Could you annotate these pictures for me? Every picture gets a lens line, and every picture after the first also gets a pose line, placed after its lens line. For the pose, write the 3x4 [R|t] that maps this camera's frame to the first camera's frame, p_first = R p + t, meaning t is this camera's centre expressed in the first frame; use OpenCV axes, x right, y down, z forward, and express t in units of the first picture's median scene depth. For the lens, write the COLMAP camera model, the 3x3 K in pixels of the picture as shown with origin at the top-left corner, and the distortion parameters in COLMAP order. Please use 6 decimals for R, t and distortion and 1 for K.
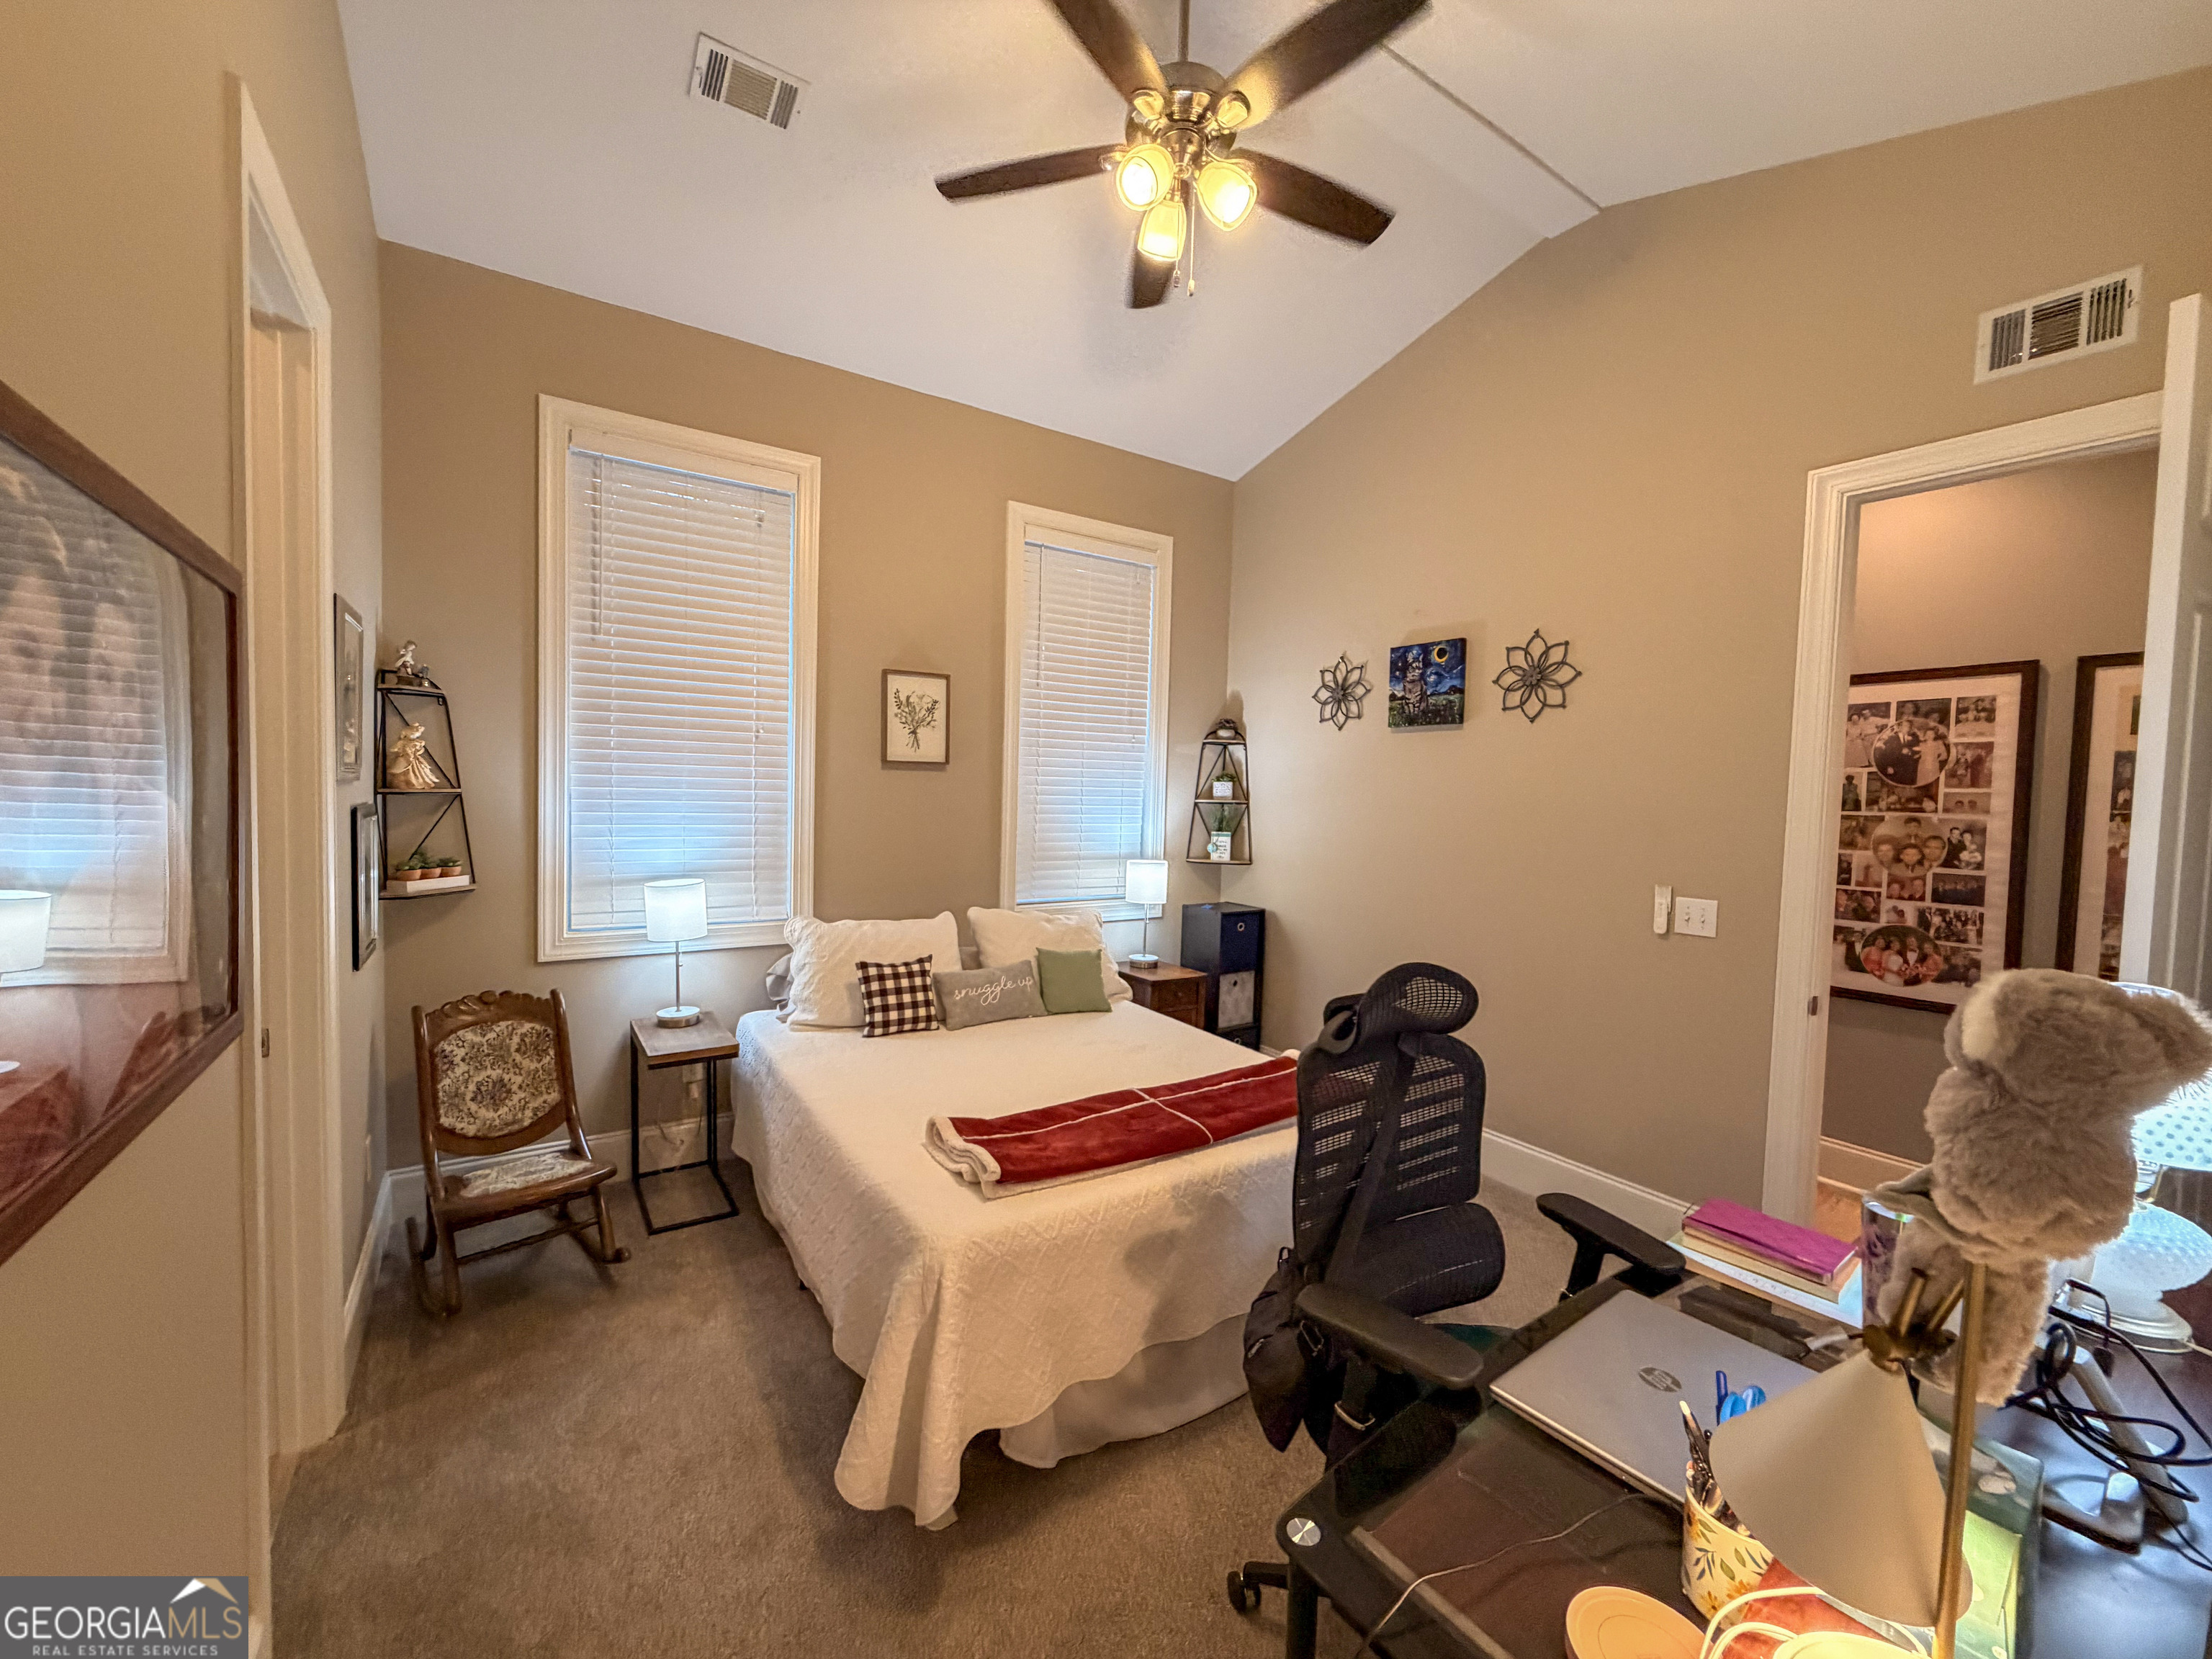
lens RADIAL K [[886.9, 0, 1101.5], [0, 886.9, 829.6], [0, 0, 1]] dist [-0.001123, 0.000014]
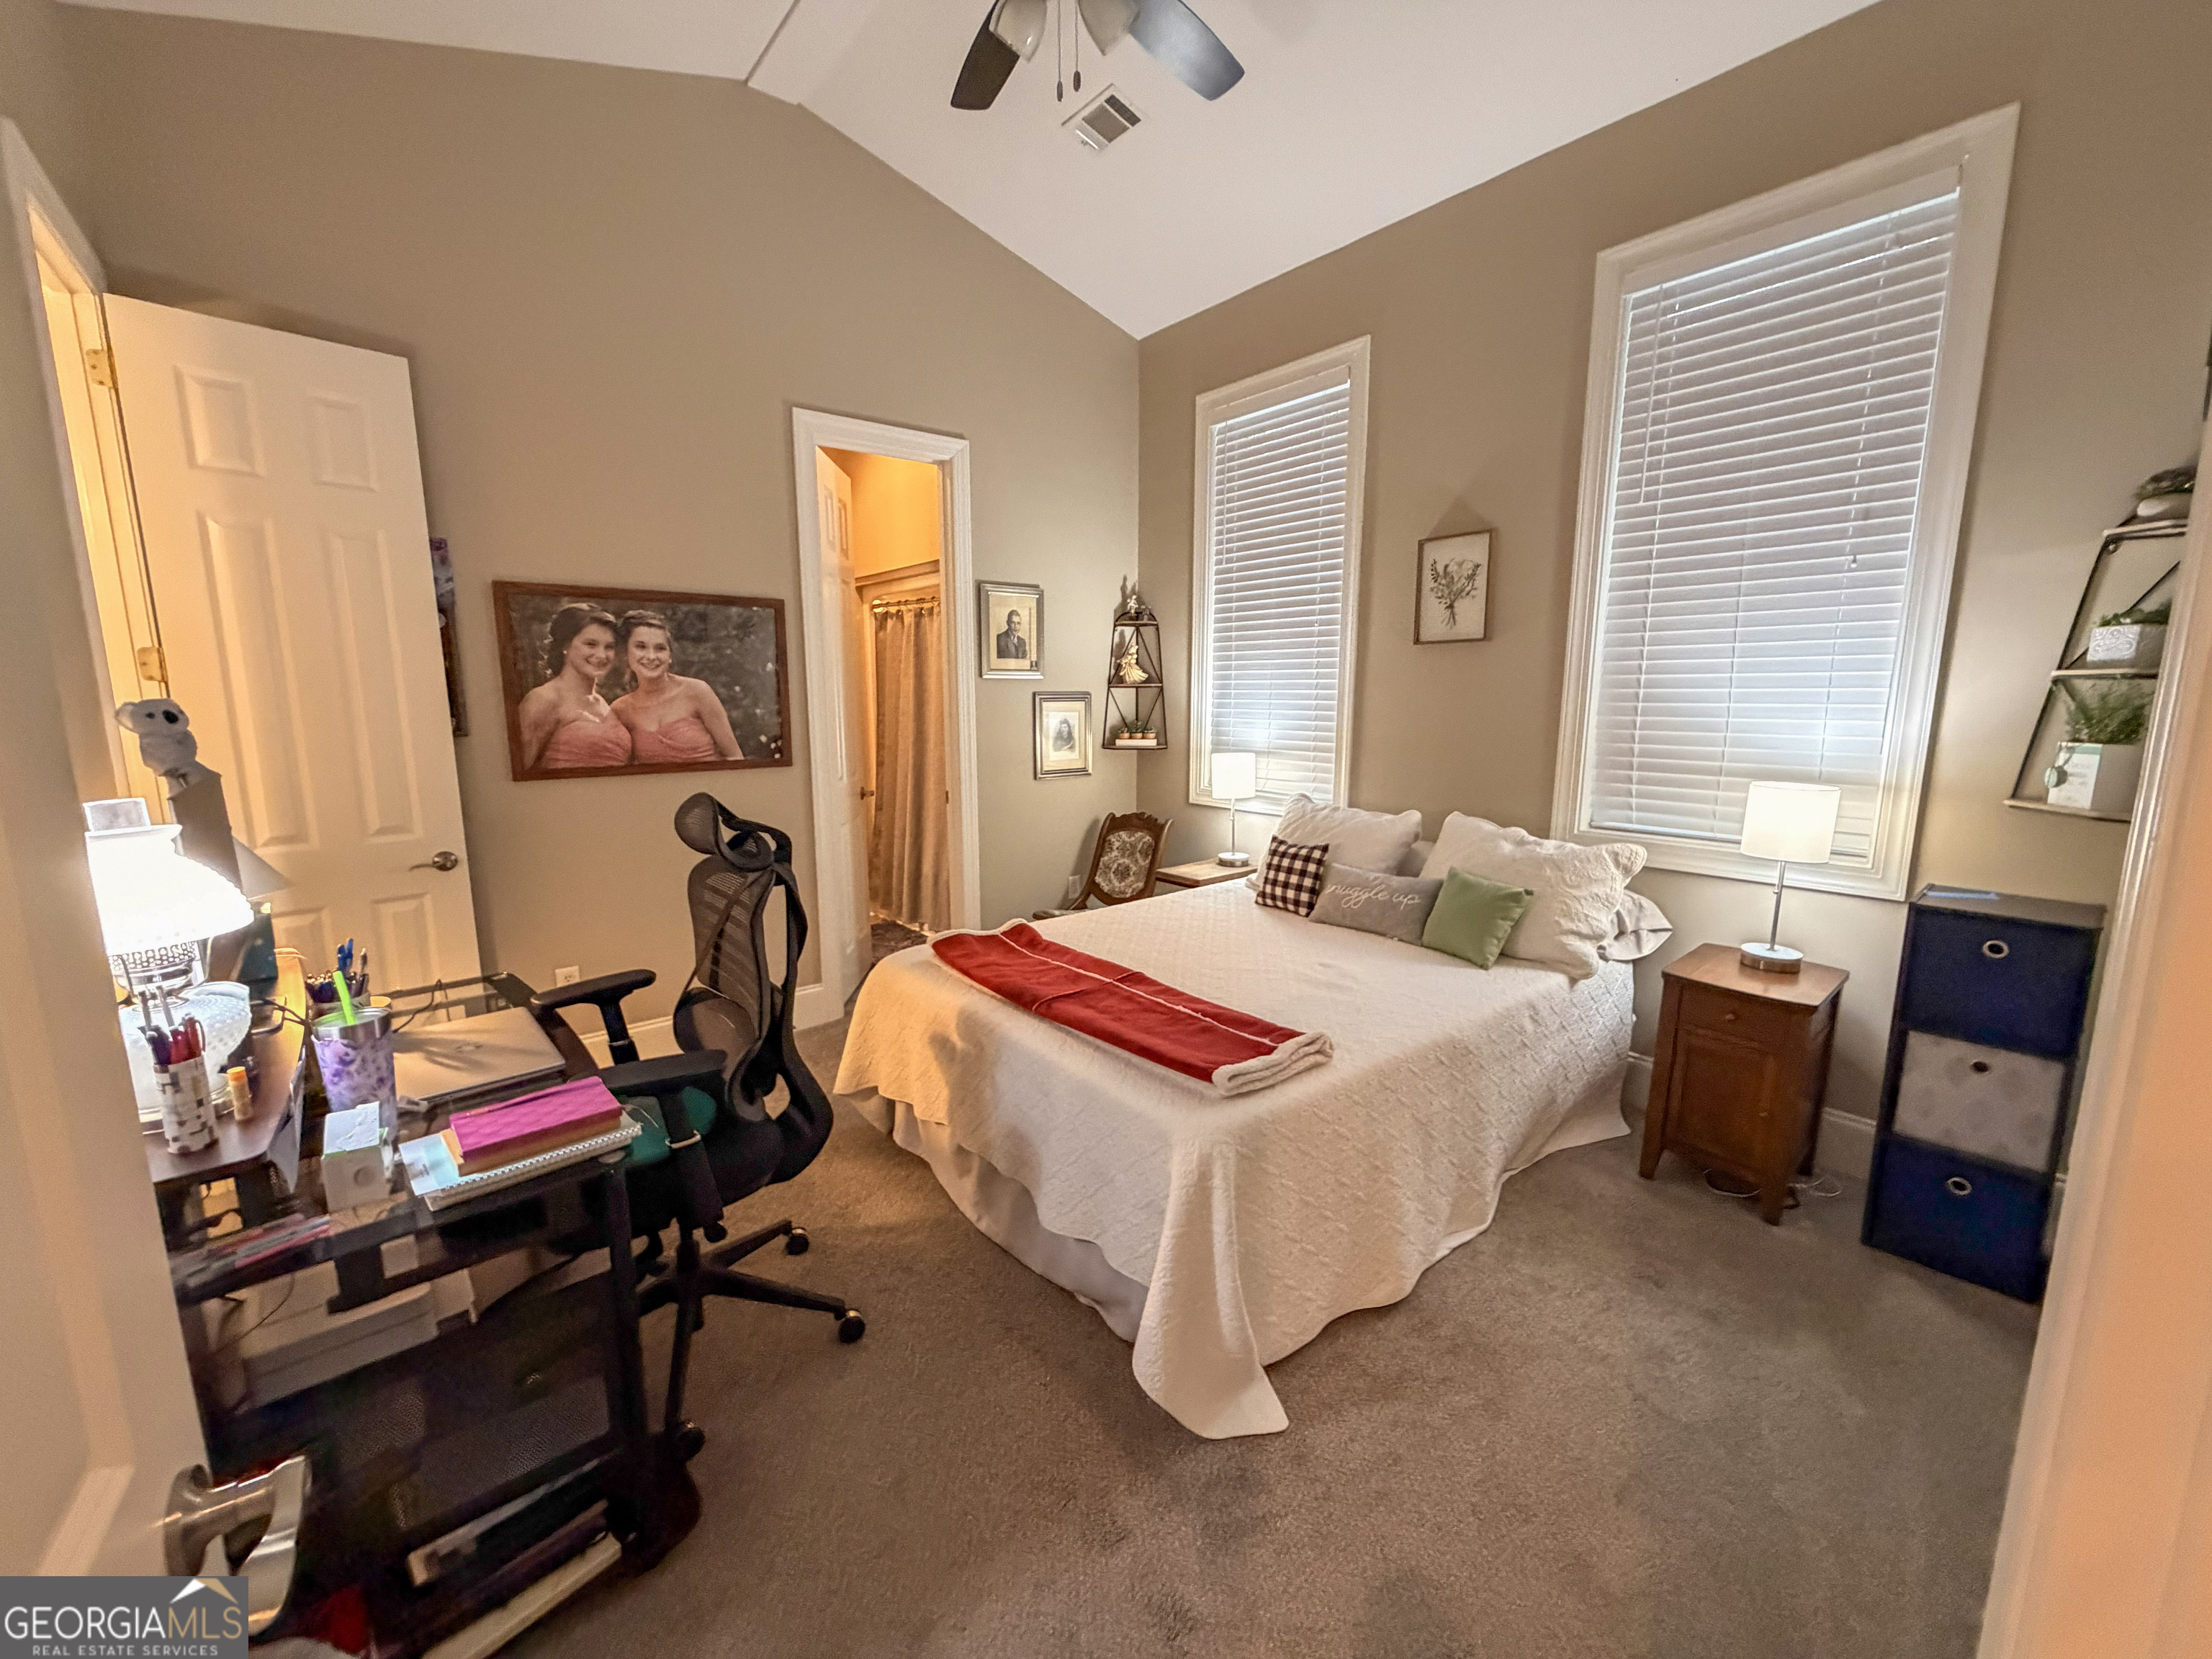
lens RADIAL K [[886.9, 0, 1094.4], [0, 886.9, 832.1], [0, 0, 1]] dist [-0.001123, 0.000014]
pose [[0.087419, 0.134625, -0.987033, 0.881772], [-0.038633, 0.990539, 0.131681, 0.012283], [0.995422, 0.026621, 0.091792, 0.781767]]
